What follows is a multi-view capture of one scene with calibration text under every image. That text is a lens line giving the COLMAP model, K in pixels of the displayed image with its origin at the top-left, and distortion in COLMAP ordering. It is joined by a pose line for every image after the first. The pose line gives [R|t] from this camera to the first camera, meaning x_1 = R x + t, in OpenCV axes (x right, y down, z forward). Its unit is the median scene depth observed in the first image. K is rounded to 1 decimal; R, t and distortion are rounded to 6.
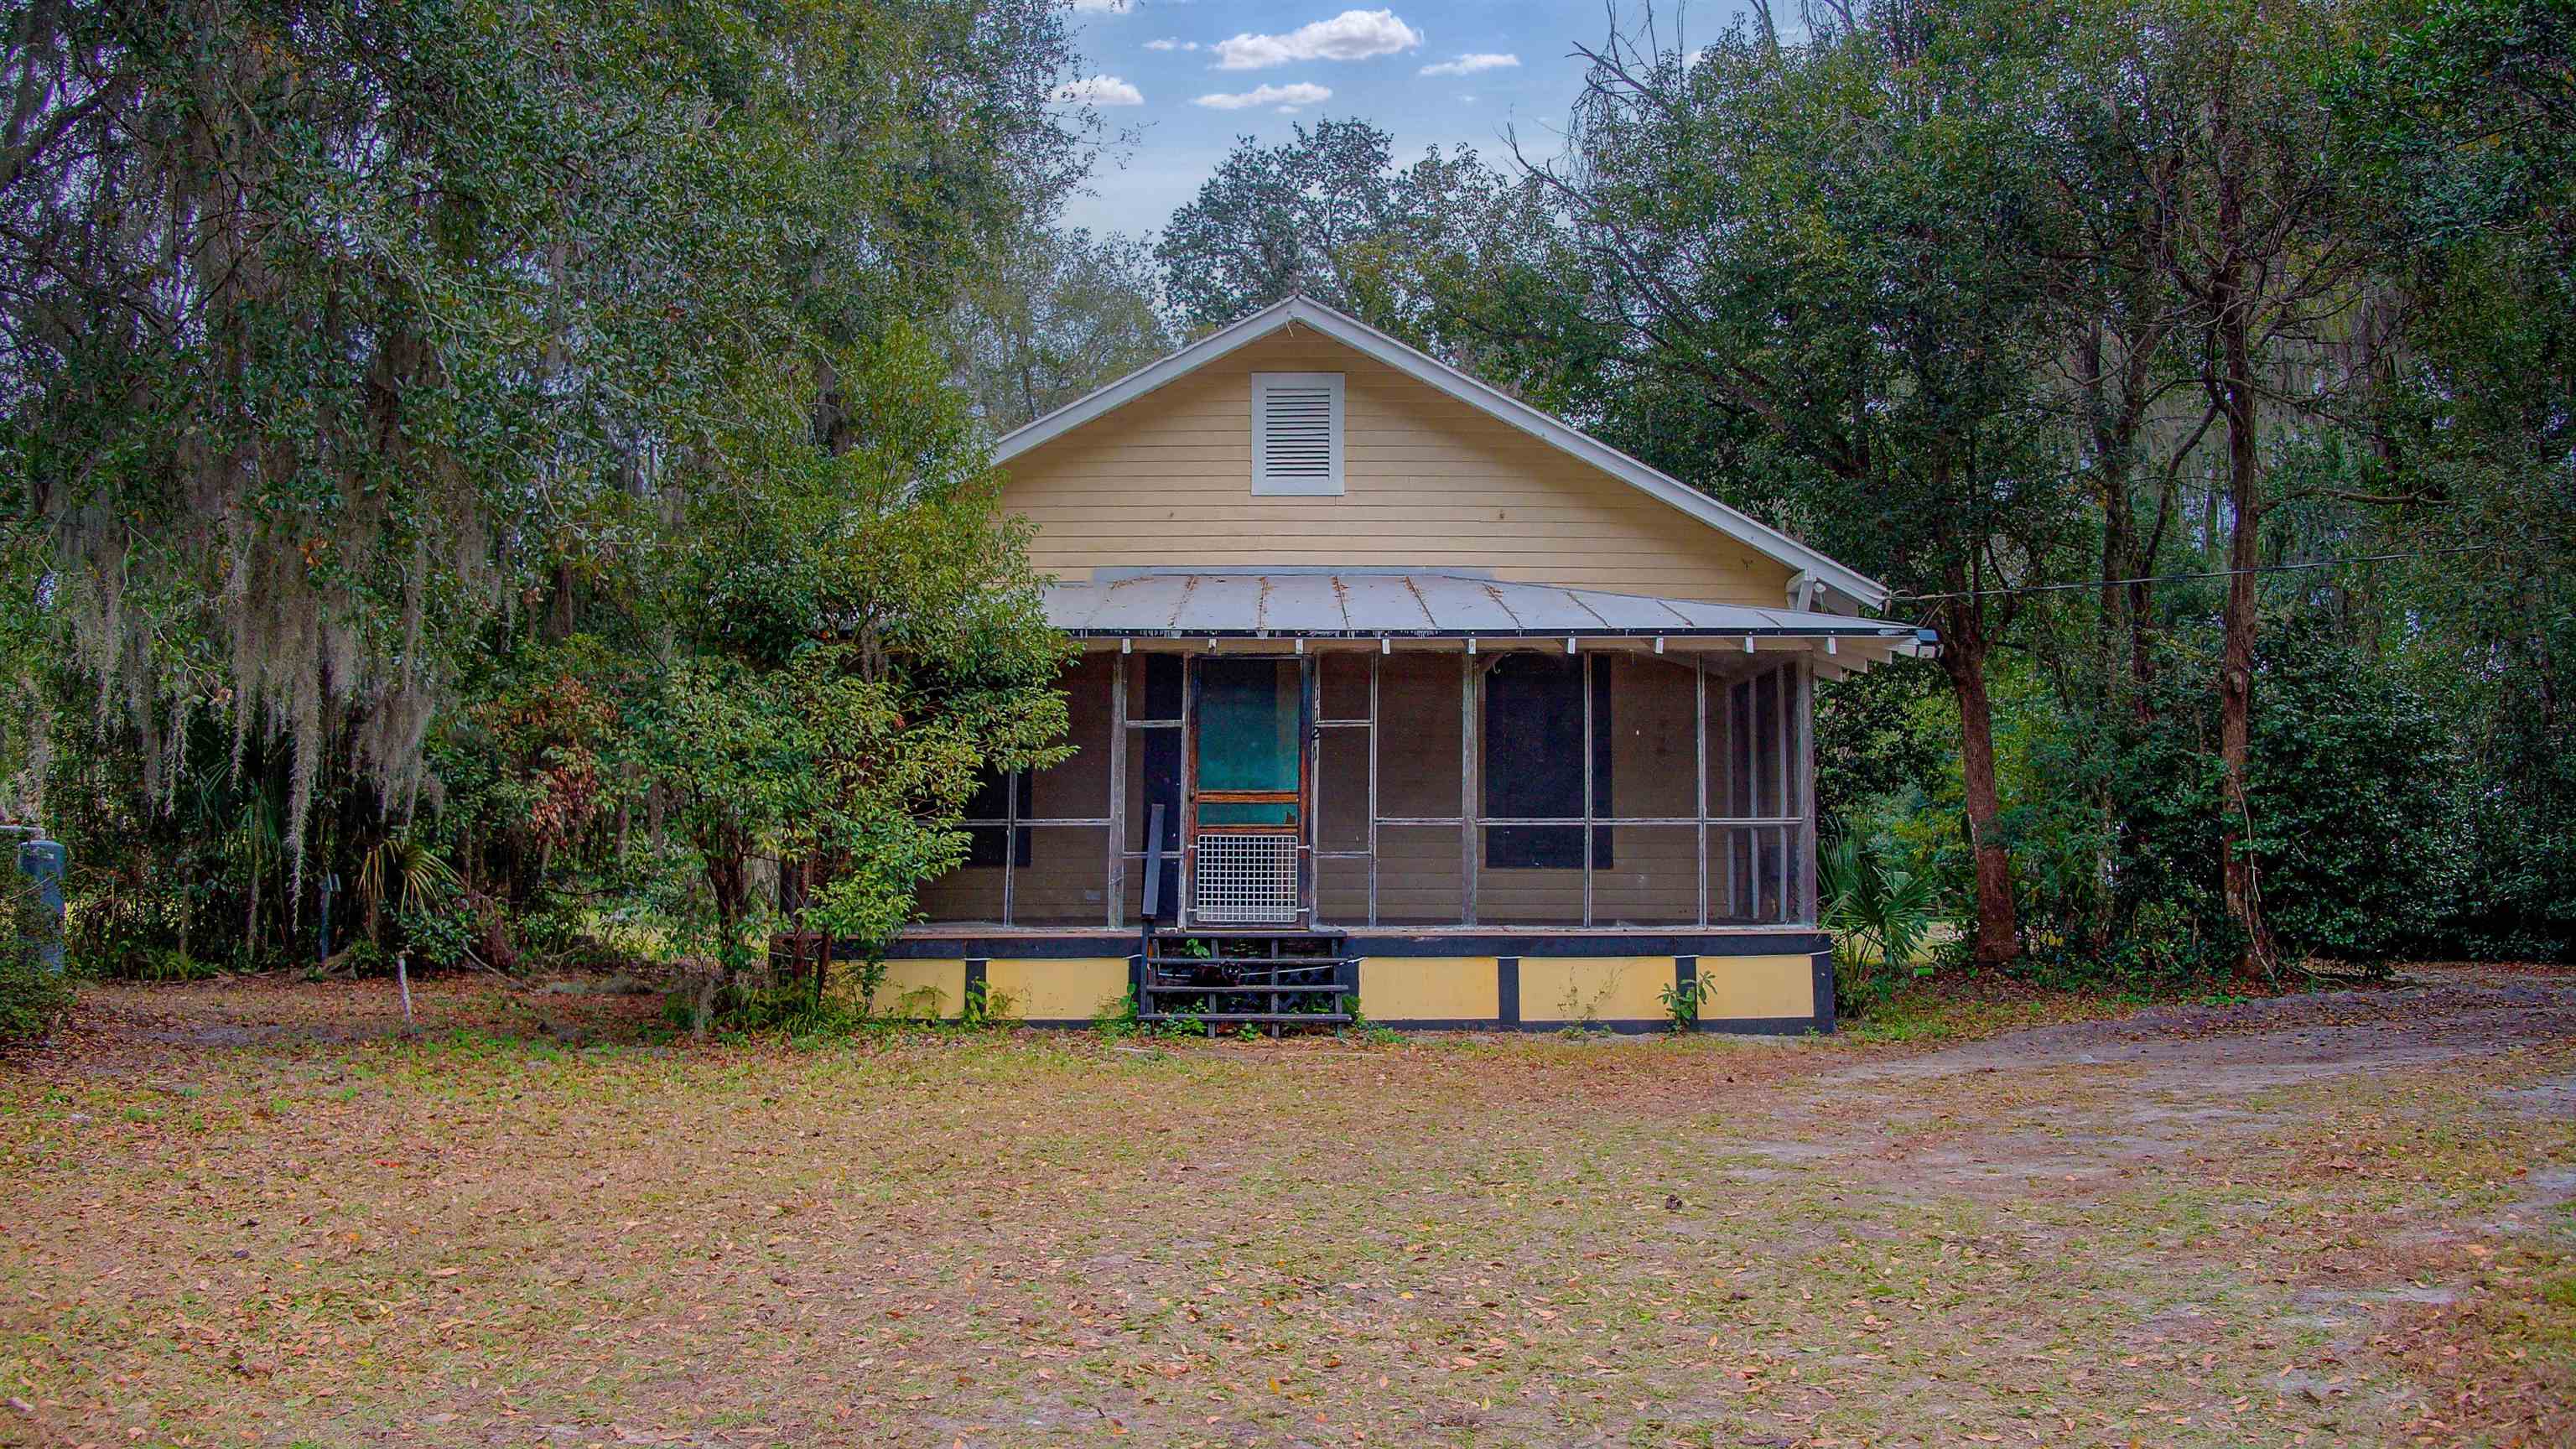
lens RADIAL K [[1837.8, 0, 1281.4], [0, 1837.8, 603.4], [0, 0, 1]] dist [-0.148012, -0.032419]
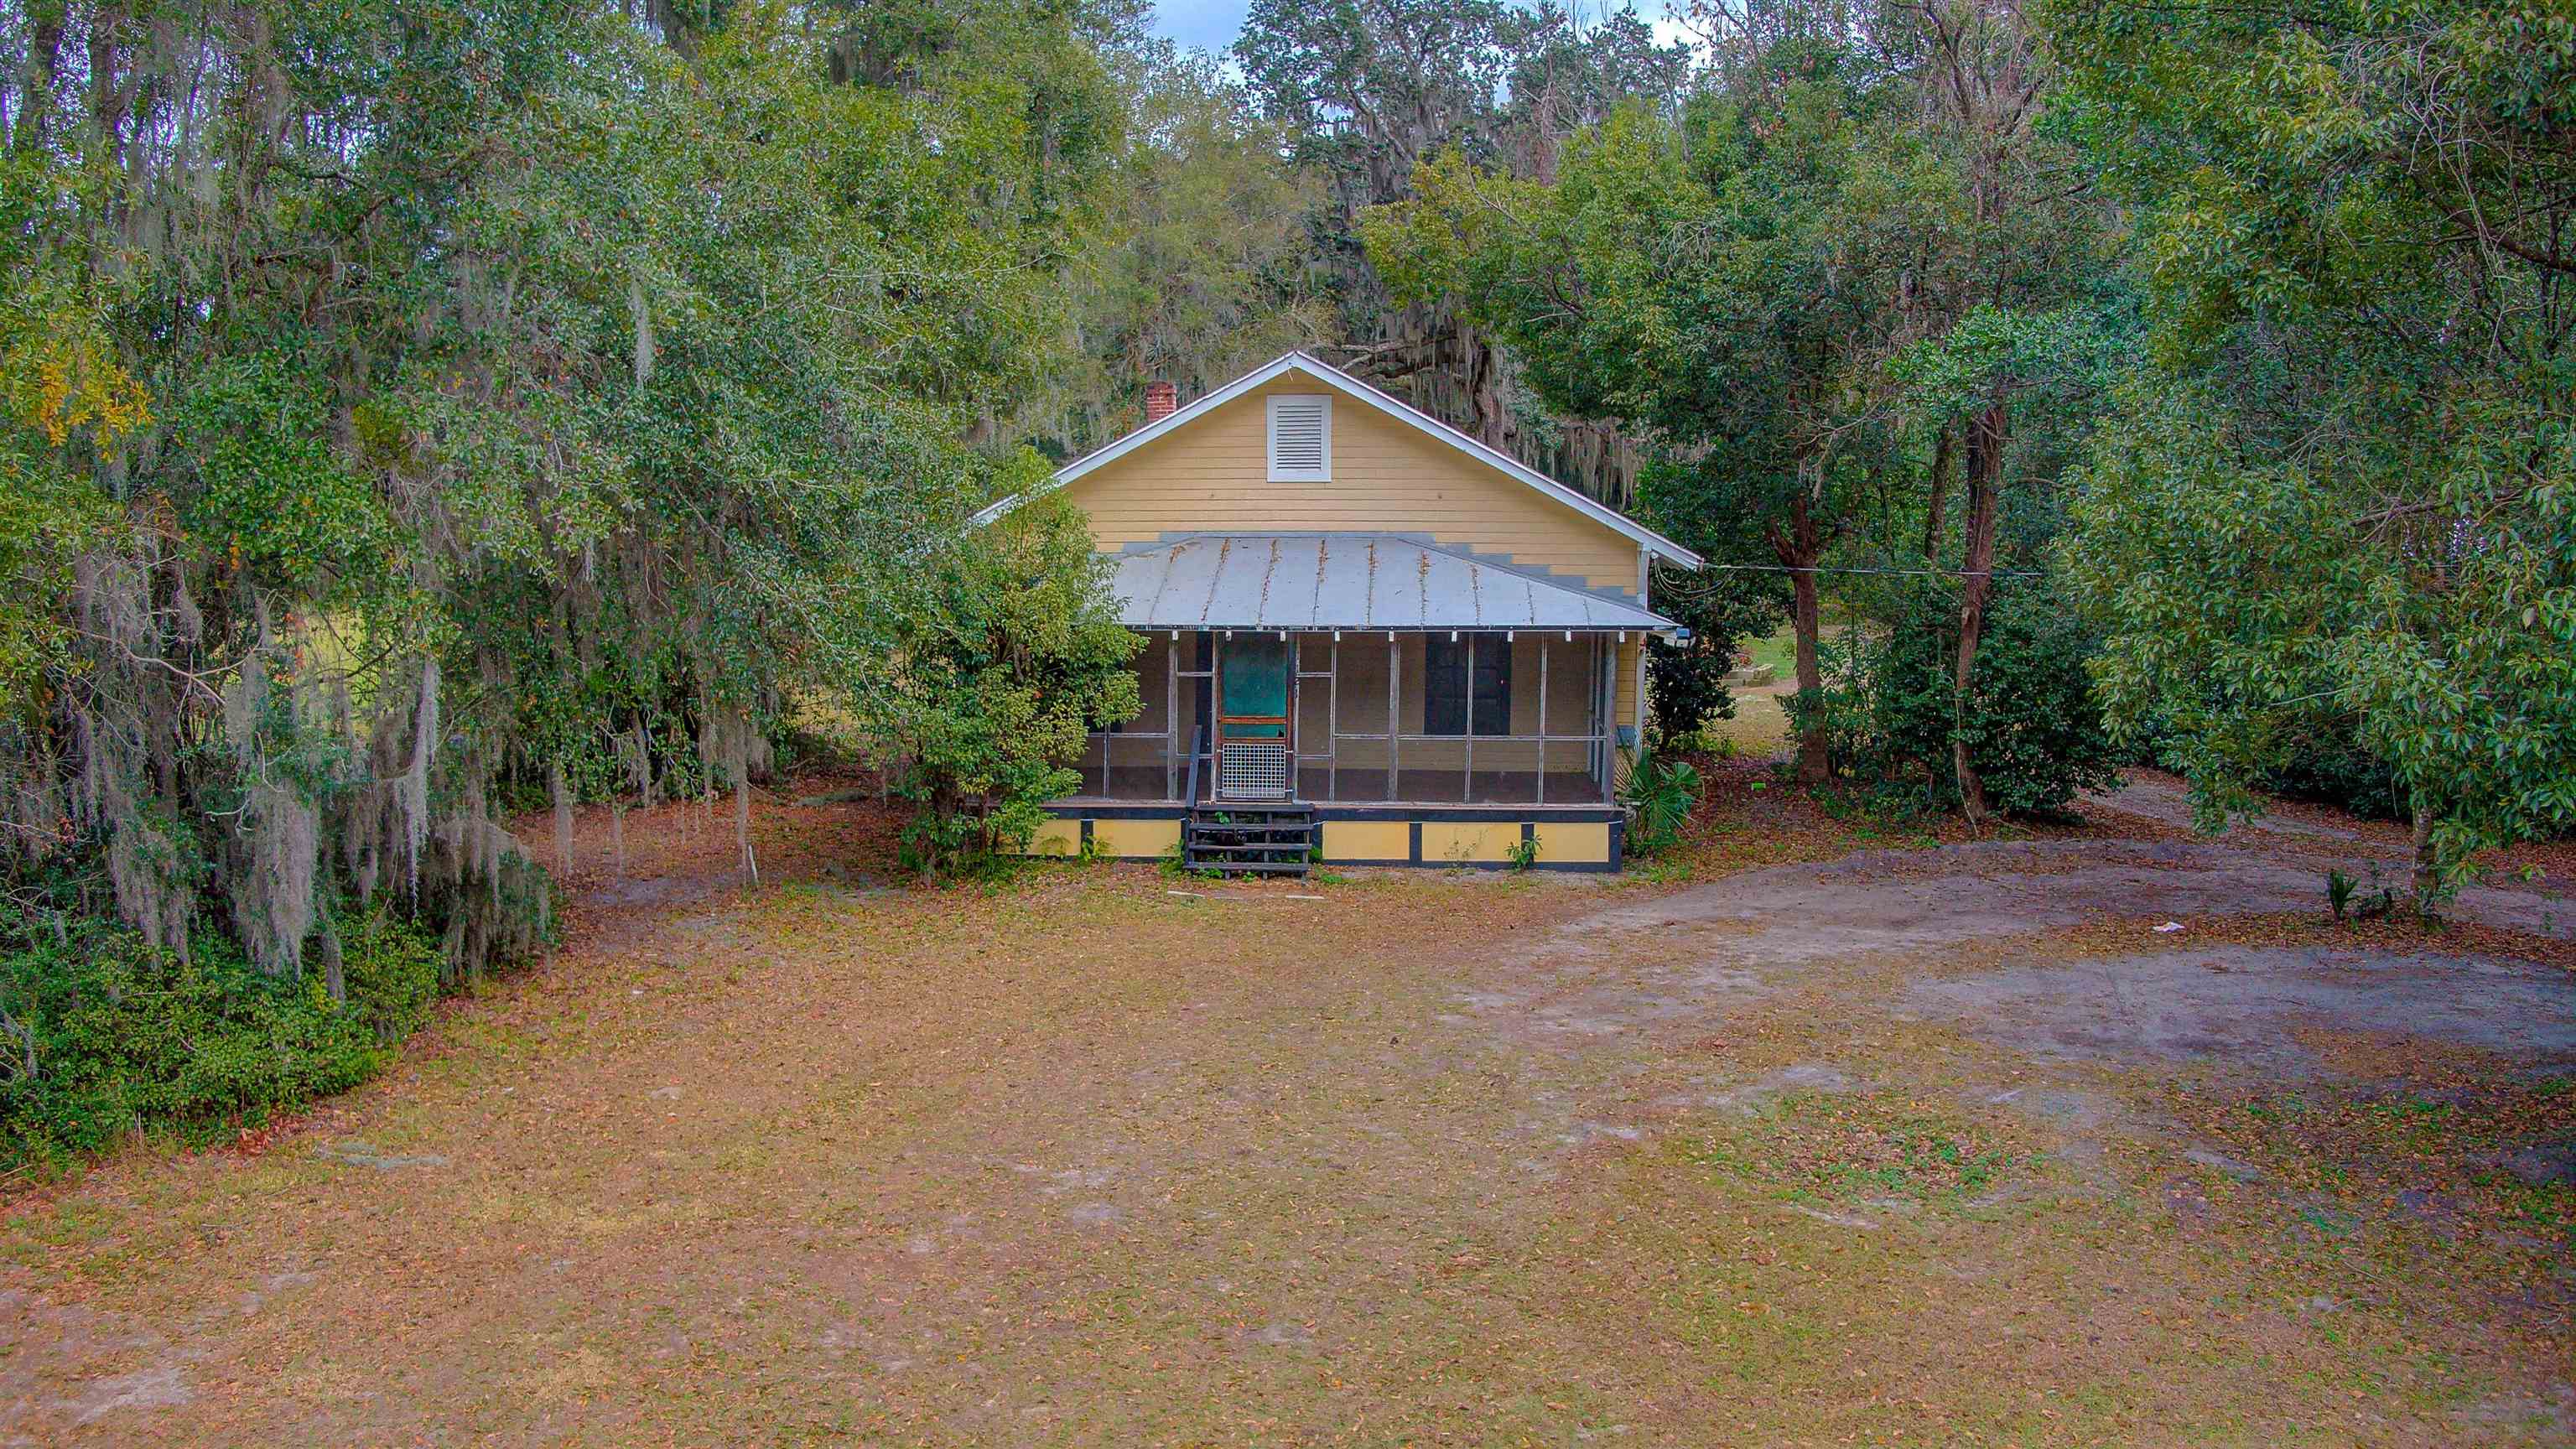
lens RADIAL K [[1837.8, 0, 1276.1], [0, 1837.8, 568.3], [0, 0, 1]] dist [-0.148012, -0.032419]
pose [[0.998001, 0.001663, -0.063177, 0.101345], [0.010075, 0.982683, 0.185019, -0.319124], [0.062391, -0.185285, 0.980702, -0.537788]]
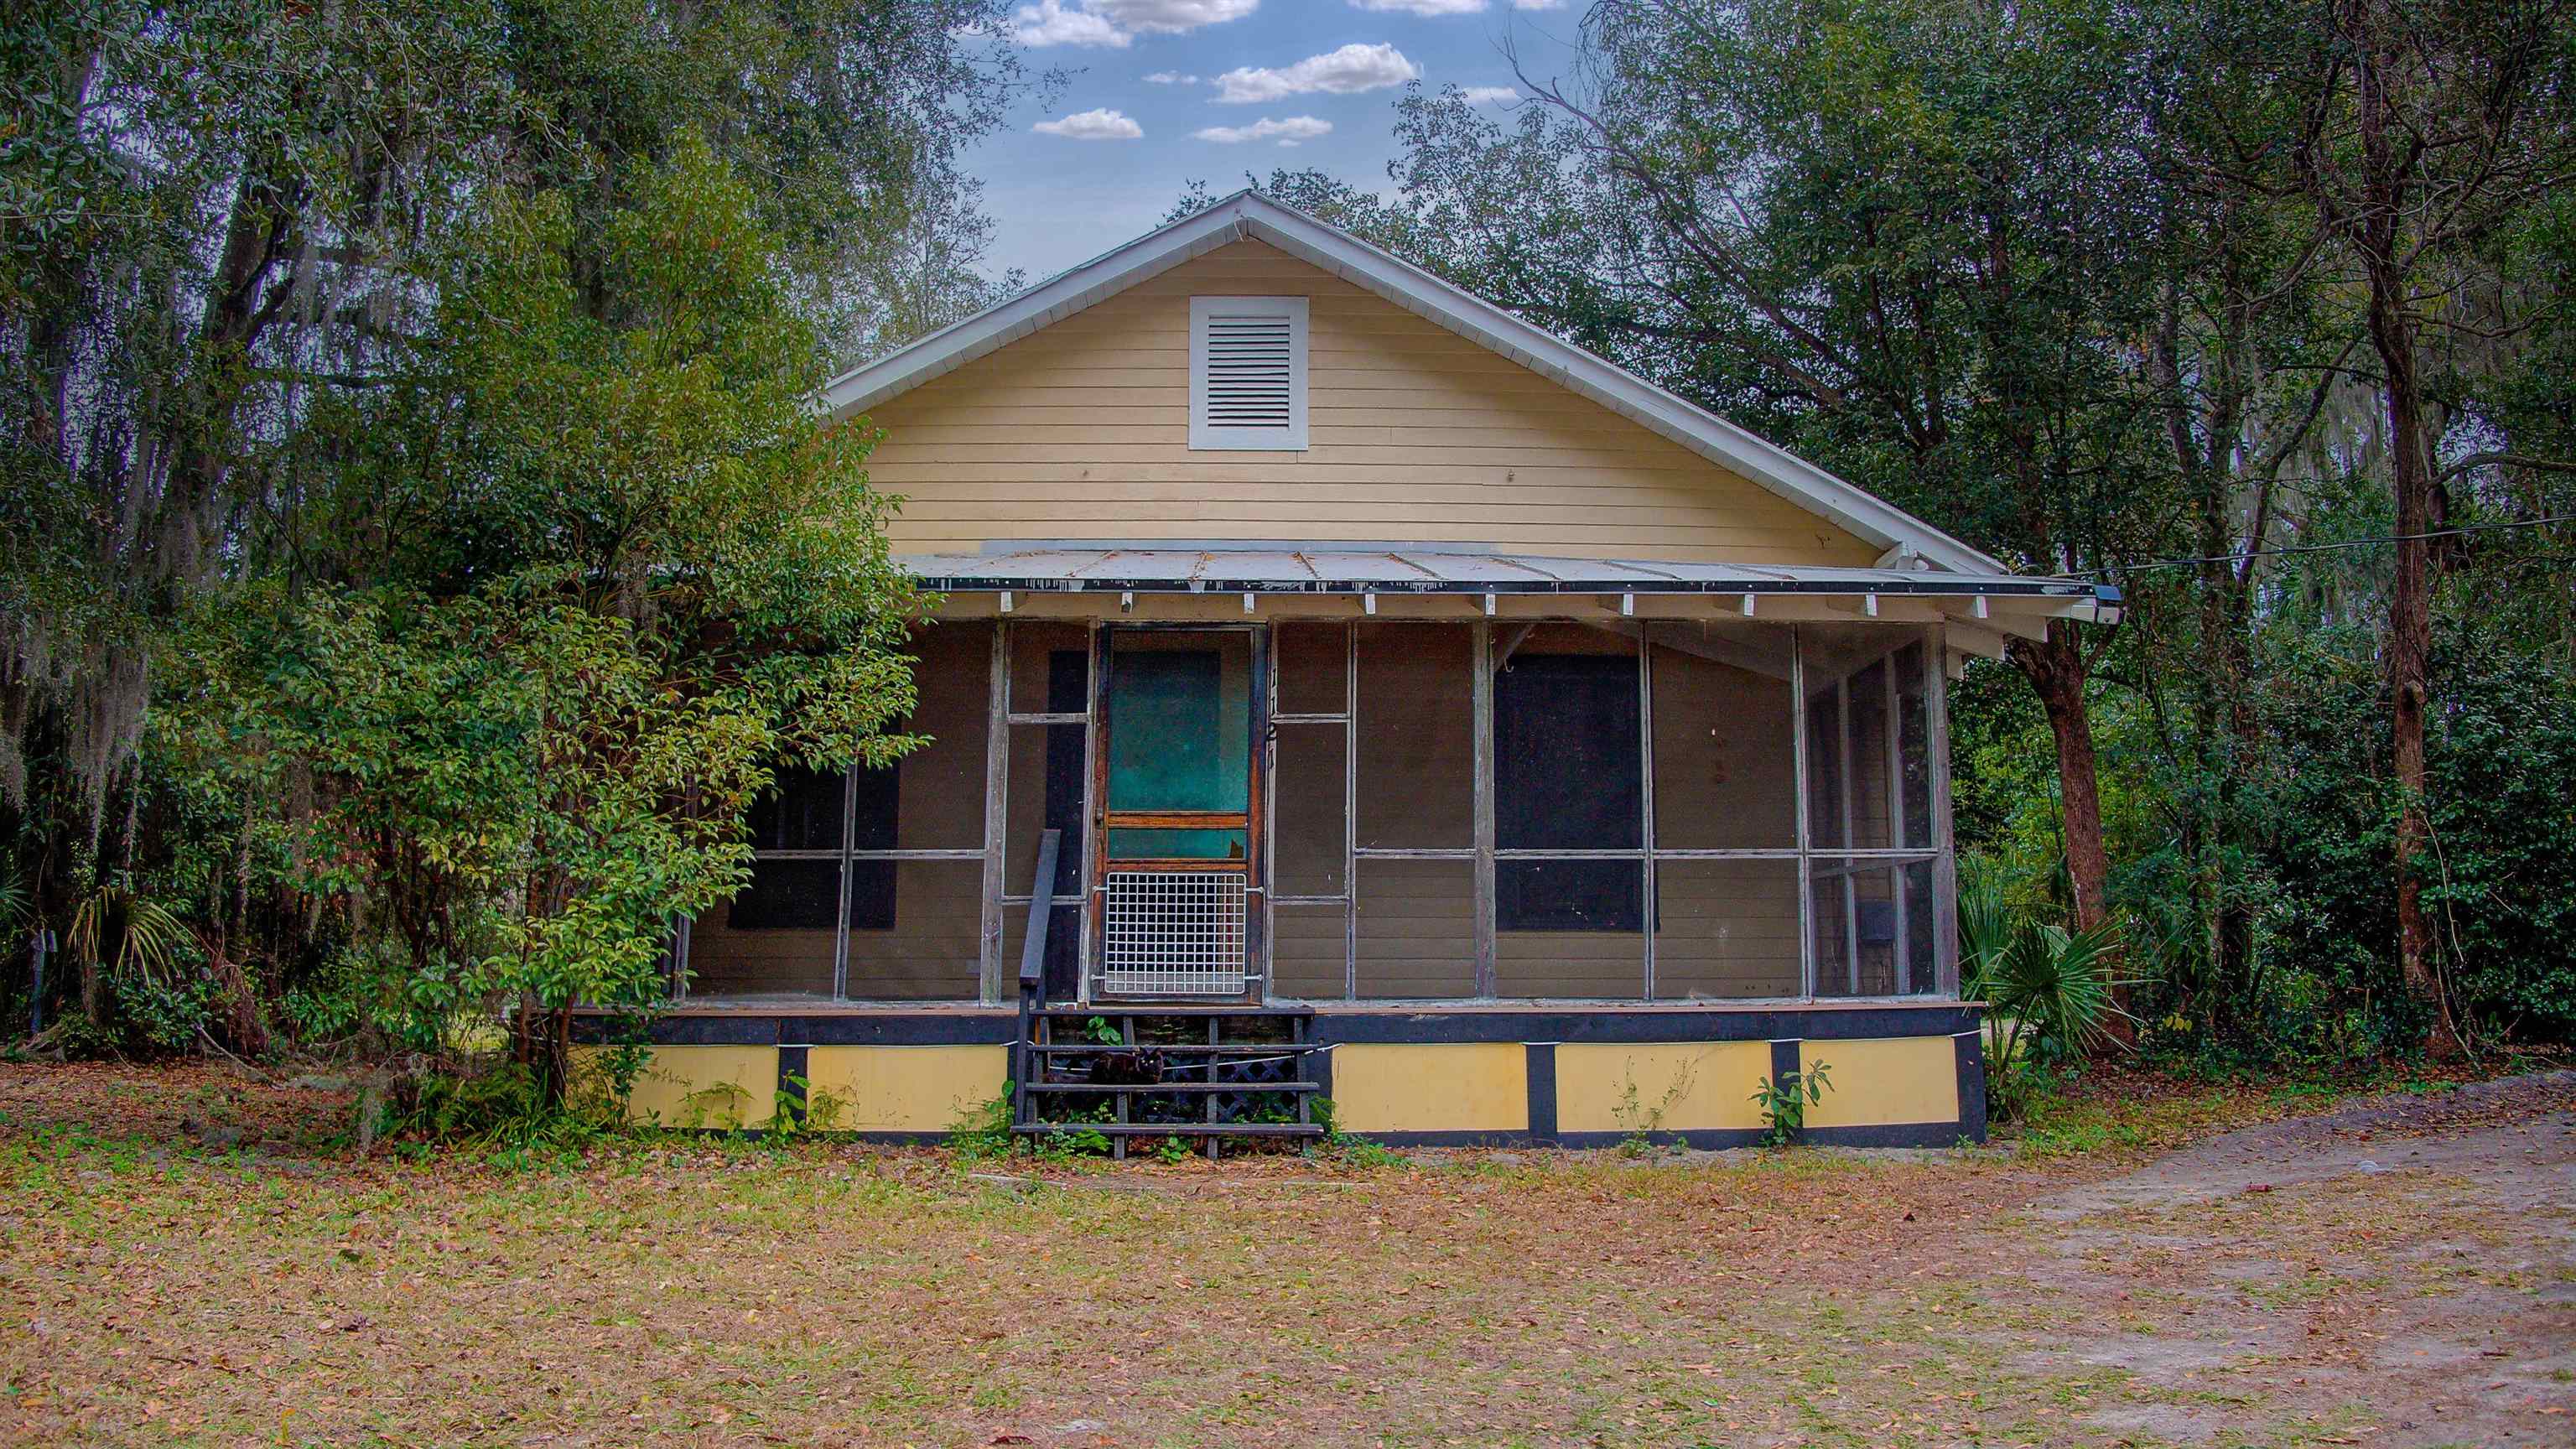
lens RADIAL K [[1837.8, 0, 1288.0], [0, 1837.8, 625.0], [0, 0, 1]] dist [-0.148012, -0.032419]
pose [[0.999565, 0.003849, 0.029236, 0.003911], [-0.002479, 0.998903, -0.046756, 0.062849], [-0.029384, 0.046664, 0.998478, 0.278698]]
